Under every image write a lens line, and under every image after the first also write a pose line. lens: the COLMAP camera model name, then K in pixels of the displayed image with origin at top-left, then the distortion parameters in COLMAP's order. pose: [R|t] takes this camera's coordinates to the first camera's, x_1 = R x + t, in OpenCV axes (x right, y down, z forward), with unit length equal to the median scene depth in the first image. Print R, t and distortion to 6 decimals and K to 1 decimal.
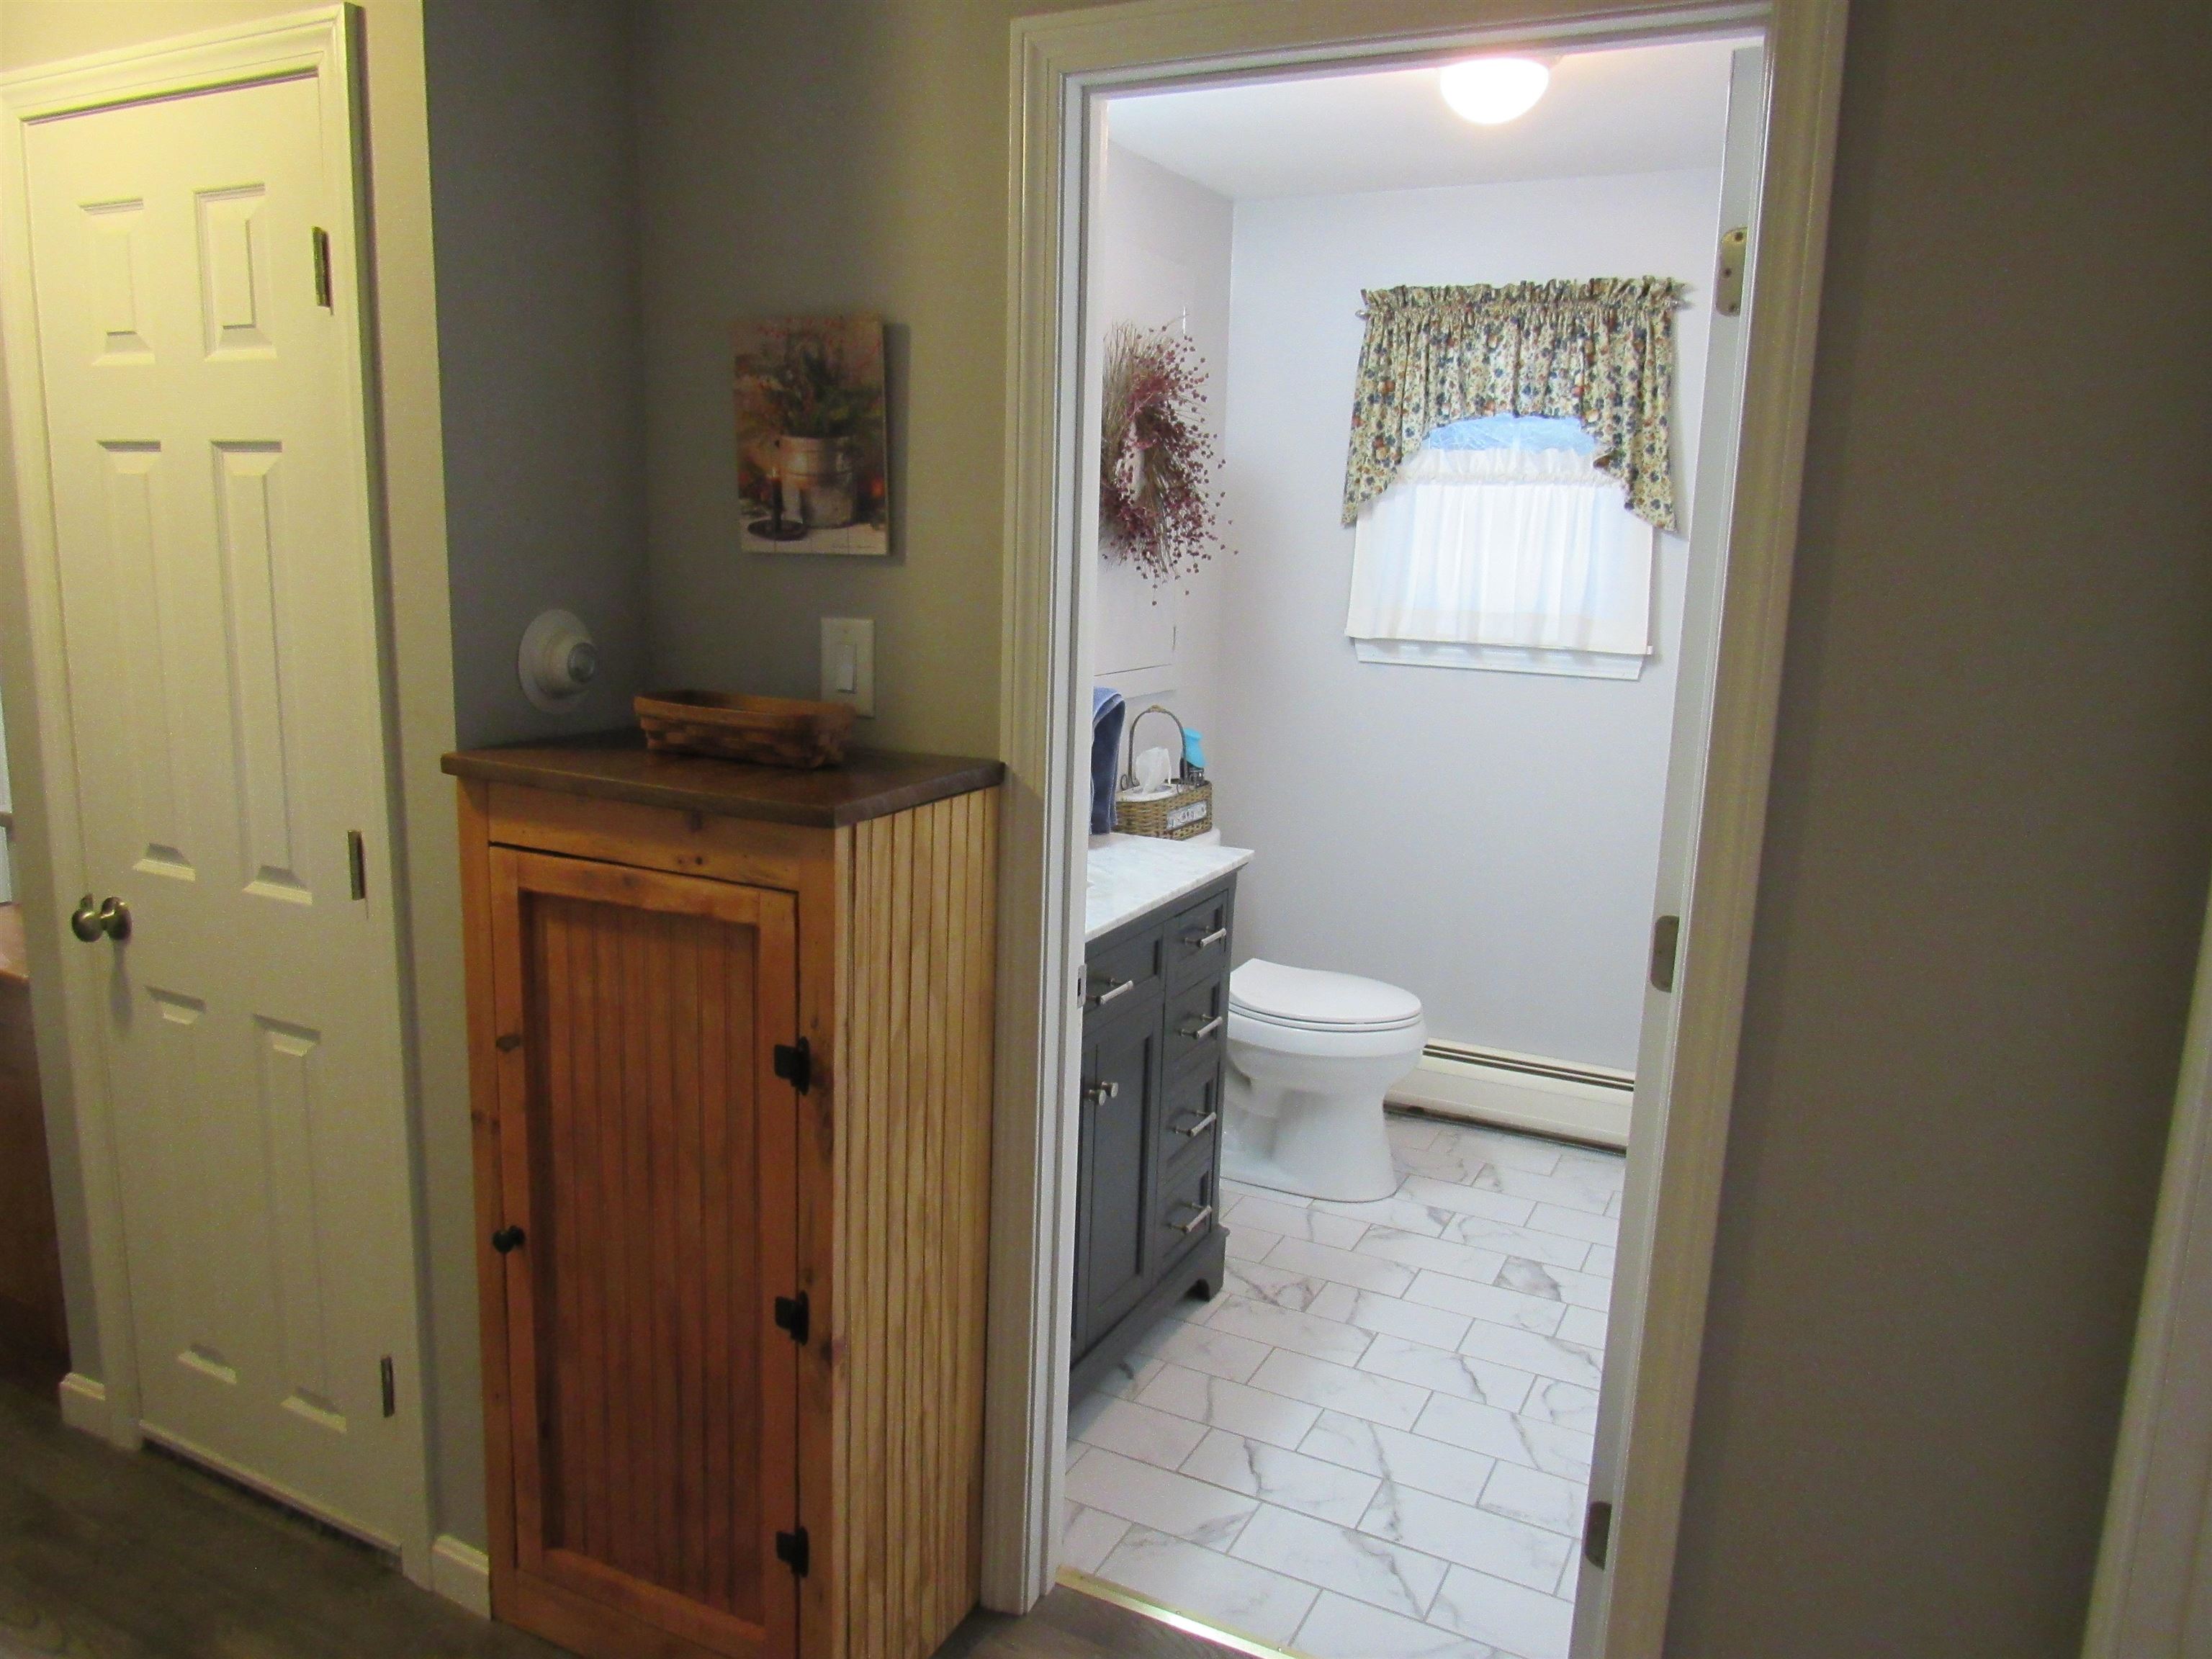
lens RADIAL K [[1563.4, 0, 1104.2], [0, 1563.4, 834.8], [0, 0, 1]] dist [-0.025028, 0.005013]
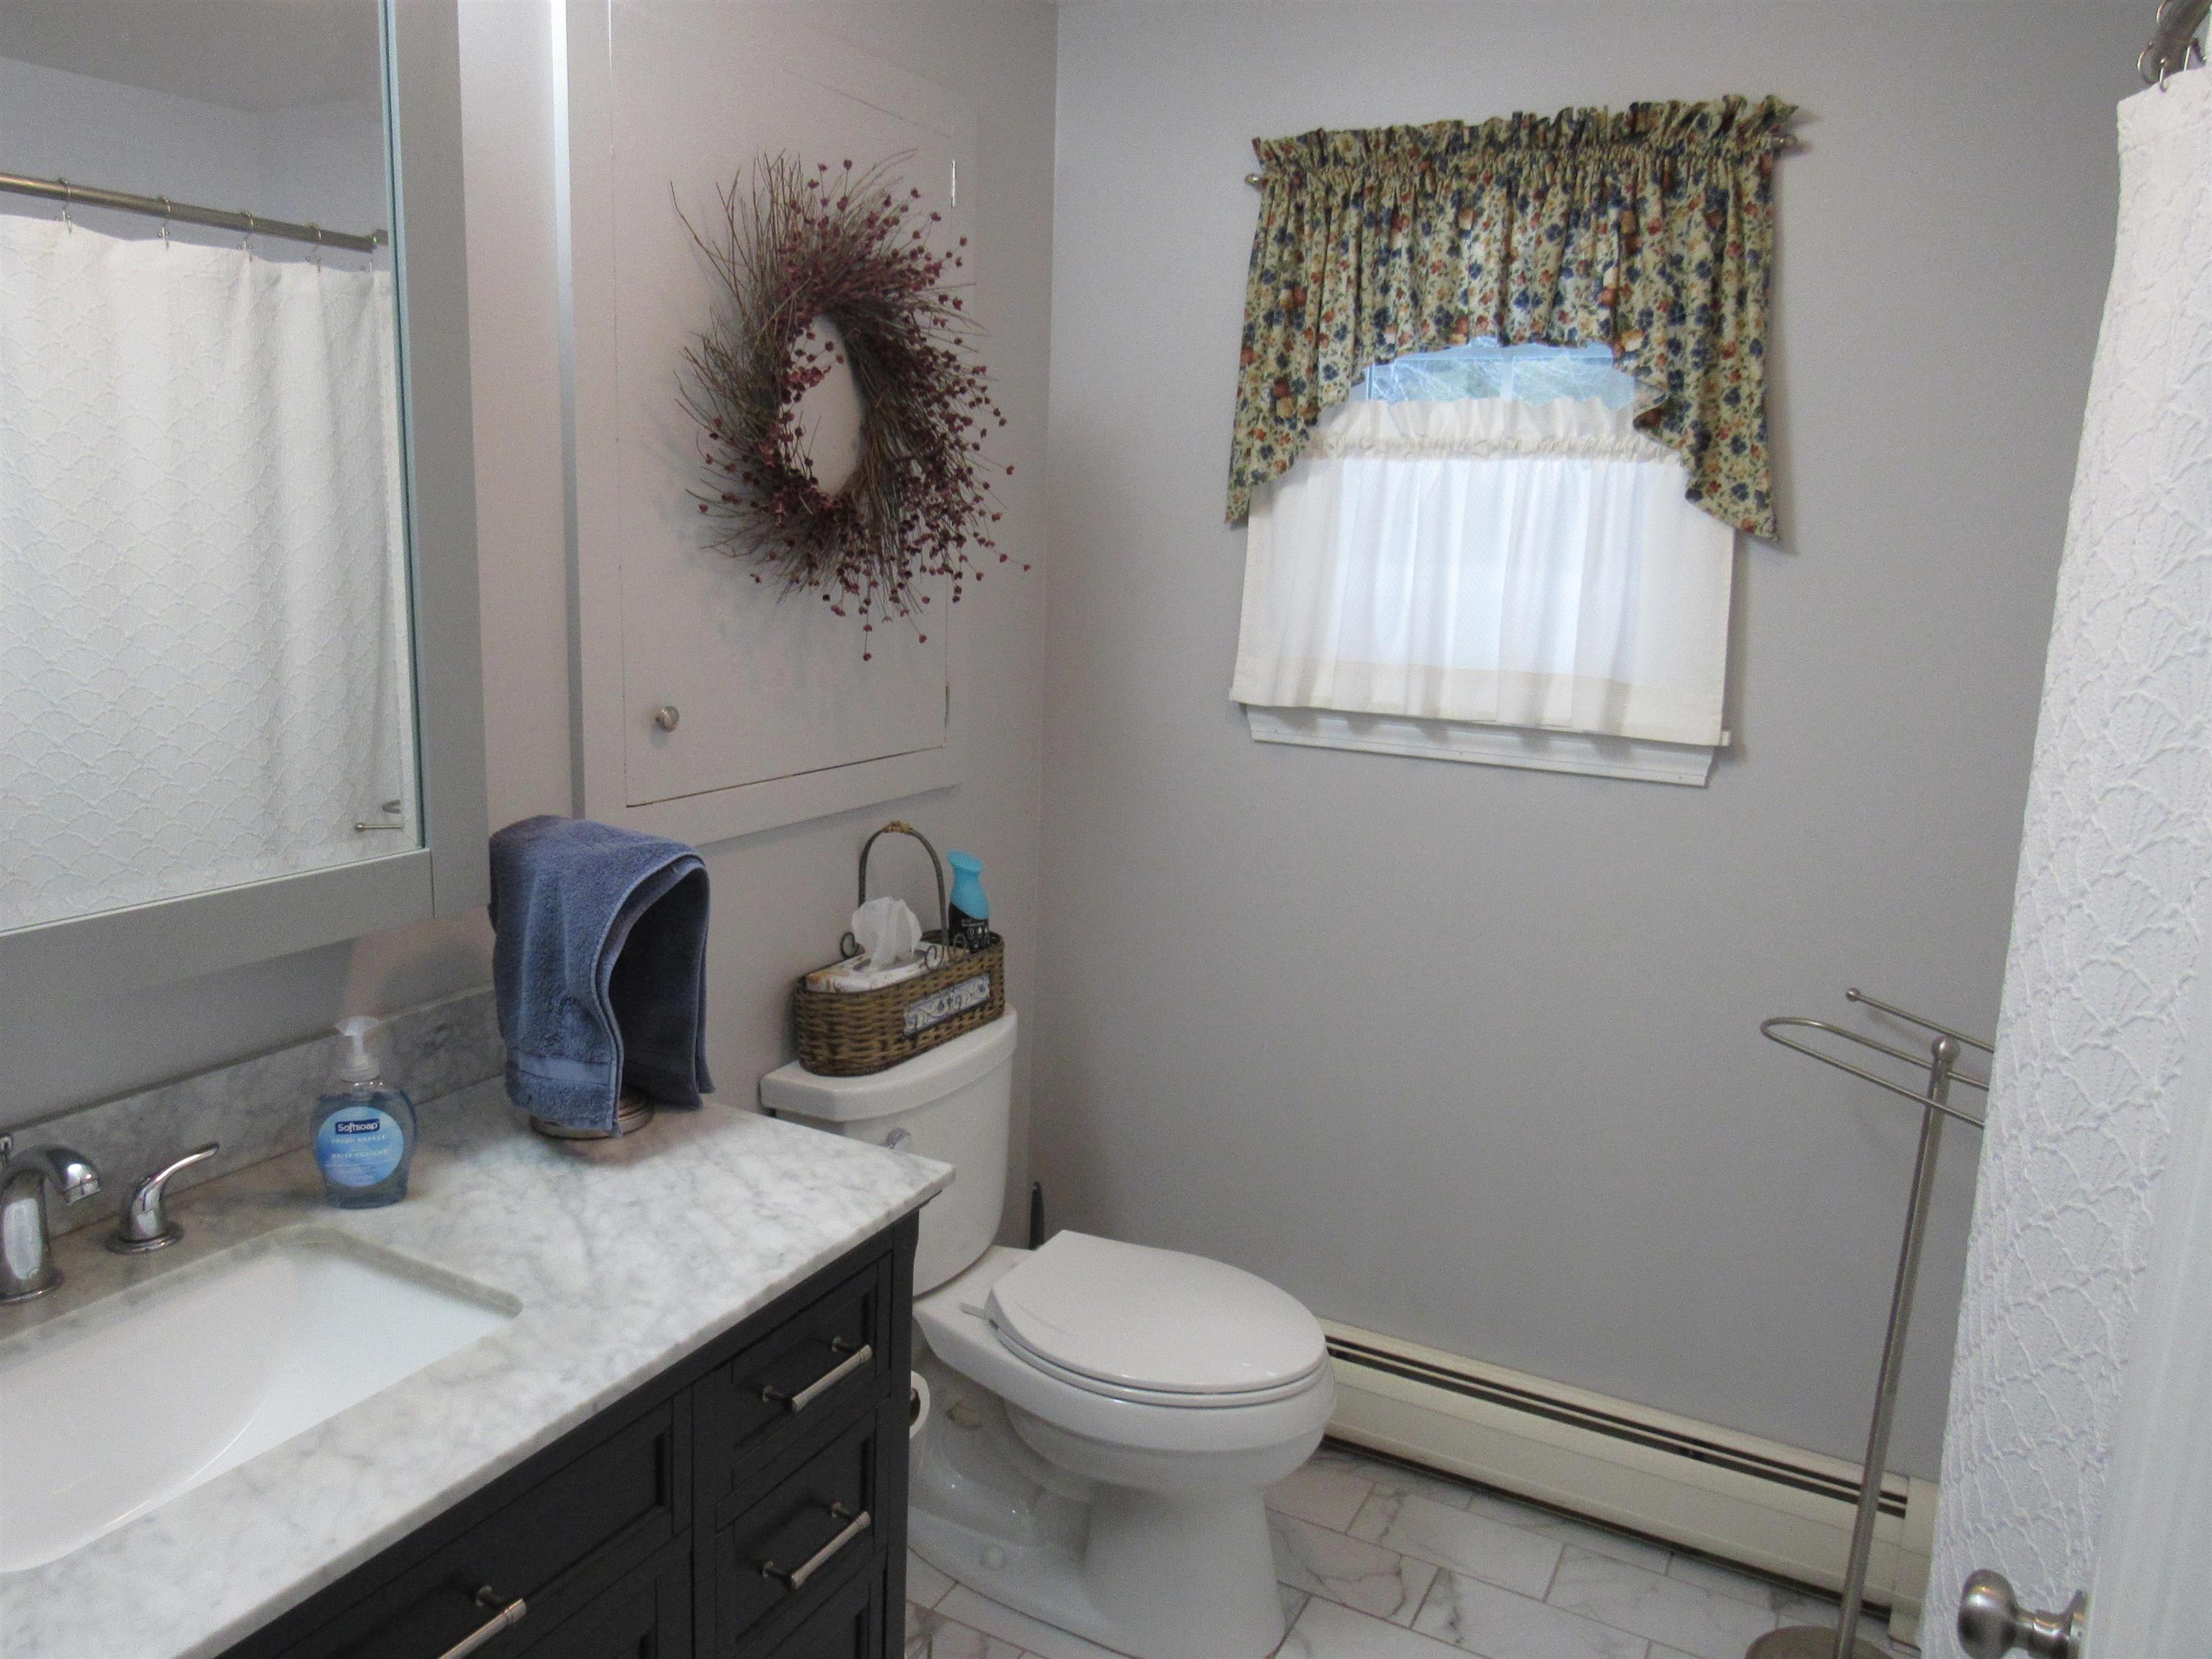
lens RADIAL K [[1563.4, 0, 1100.0], [0, 1563.4, 827.6], [0, 0, 1]] dist [-0.025028, 0.005013]
pose [[0.999759, 0.010897, -0.019071, 0.123193], [-0.010940, 0.999938, -0.002157, -0.080230], [0.019047, 0.002366, 0.999816, 0.401395]]
